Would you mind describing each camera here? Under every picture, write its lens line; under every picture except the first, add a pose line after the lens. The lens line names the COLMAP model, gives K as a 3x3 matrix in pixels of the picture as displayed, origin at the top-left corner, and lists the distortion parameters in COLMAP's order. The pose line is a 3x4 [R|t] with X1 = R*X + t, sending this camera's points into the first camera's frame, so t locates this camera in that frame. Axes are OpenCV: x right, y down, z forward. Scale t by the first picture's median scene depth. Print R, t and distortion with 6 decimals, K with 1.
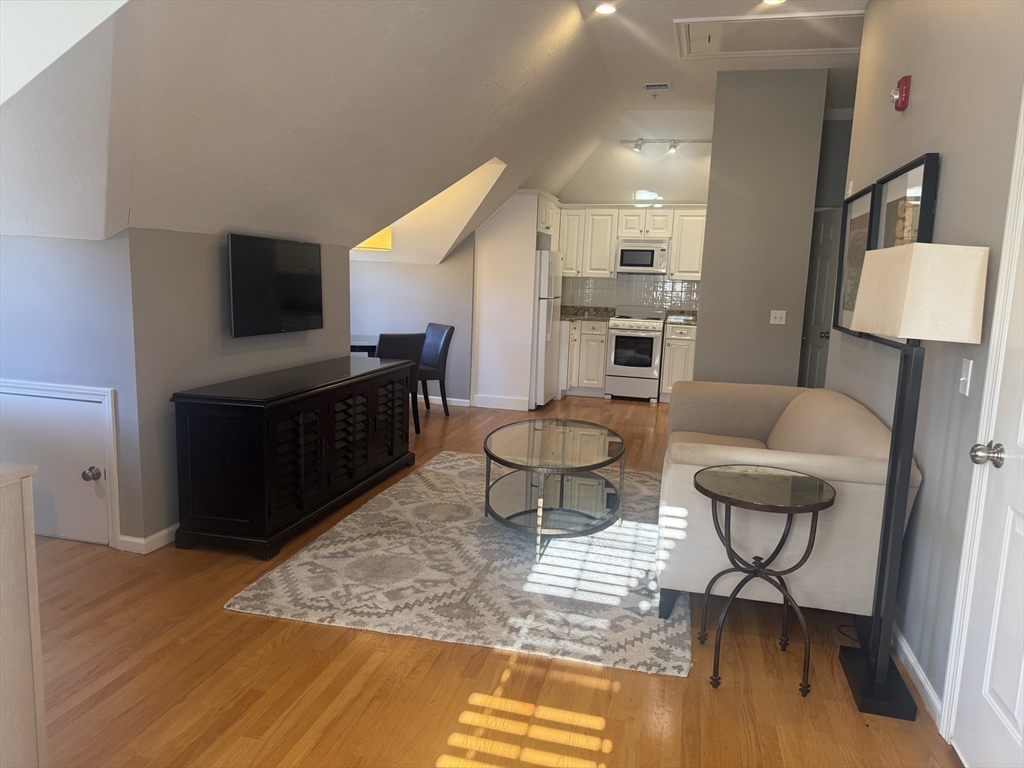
lens RADIAL K [[710.4, 0, 512.0], [0, 710.4, 384.0], [0, 0, 1]] dist [0.109712, -0.170959]
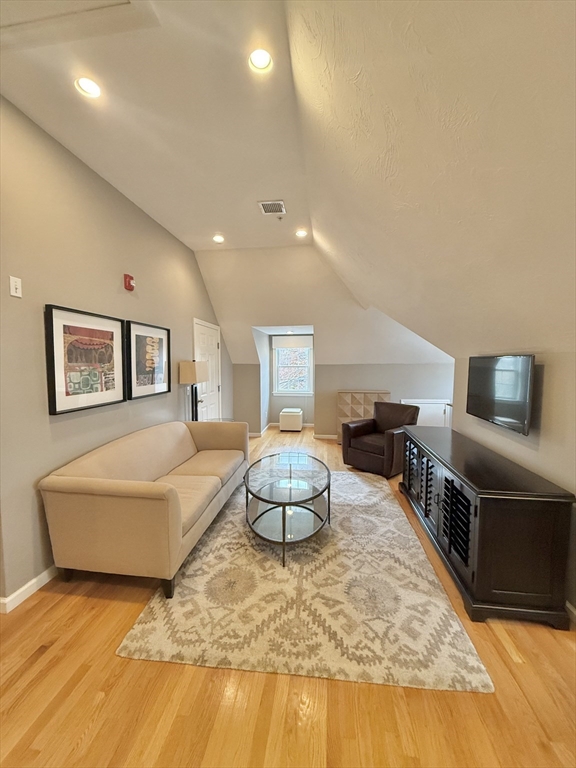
lens RADIAL K [[305.5, 0, 288.0], [0, 305.5, 384.0], [0, 0, 1]] dist [-0.001255, 0.000651]
pose [[-0.992505, -0.023789, -0.119868, 0.167289], [-0.049025, 0.975989, 0.212229, -0.301836], [0.111941, 0.216515, -0.969840, 1.826285]]
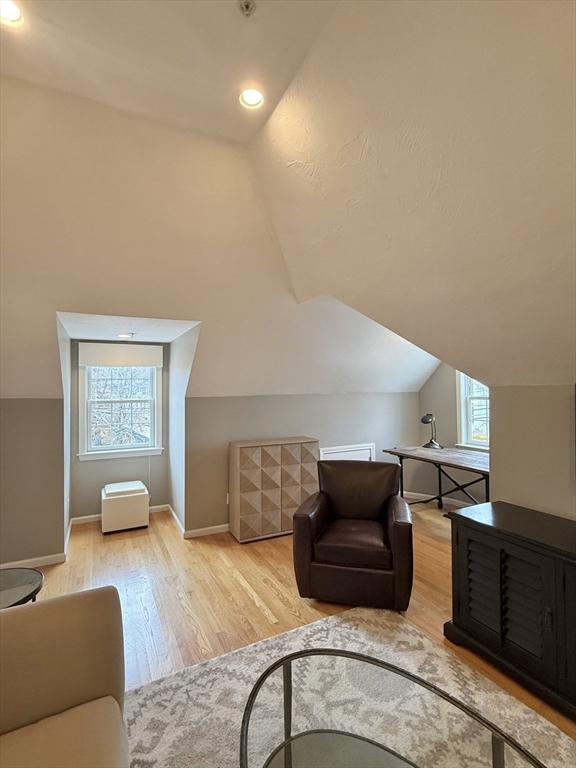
lens RADIAL K [[380.3, 0, 286.5], [0, 380.3, 369.8], [0, 0, 1]] dist [0.019538, -0.000109]
pose [[-0.753526, -0.064220, -0.654274, 0.340898], [-0.114534, 0.992822, 0.034459, -0.212489], [0.647365, 0.100902, -0.755472, 1.239105]]
